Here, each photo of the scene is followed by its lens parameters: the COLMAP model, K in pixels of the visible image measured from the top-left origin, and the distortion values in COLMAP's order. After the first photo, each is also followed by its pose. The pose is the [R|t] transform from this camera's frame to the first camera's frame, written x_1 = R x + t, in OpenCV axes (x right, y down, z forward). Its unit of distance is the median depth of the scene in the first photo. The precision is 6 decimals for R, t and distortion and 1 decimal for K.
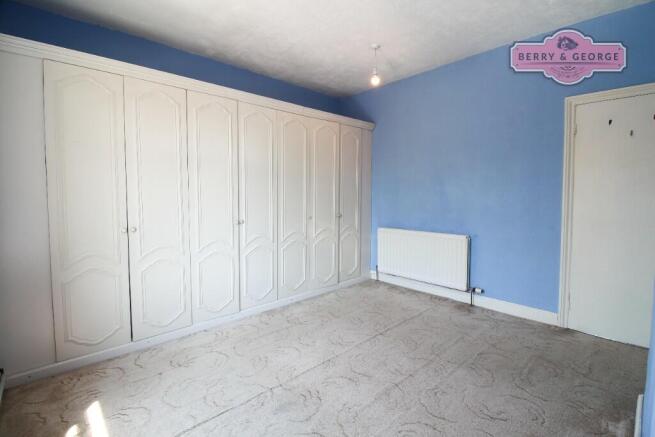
lens RADIAL K [[303.8, 0, 333.9], [0, 303.8, 208.8], [0, 0, 1]] dist [-0.000458, -0.012223]
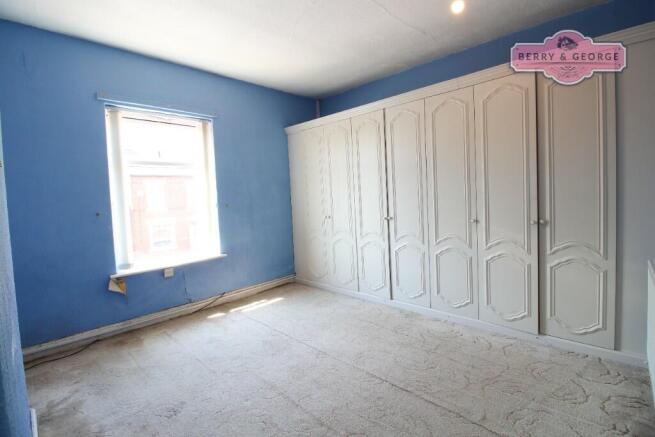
lens RADIAL K [[303.8, 0, 333.9], [0, 303.8, 208.8], [0, 0, 1]] dist [-0.000458, -0.012223]
pose [[0.056631, 0.043391, -0.997452, 0.754871], [-0.007034, 0.999048, 0.043061, -0.036346], [0.998370, 0.004578, 0.056882, 0.719358]]
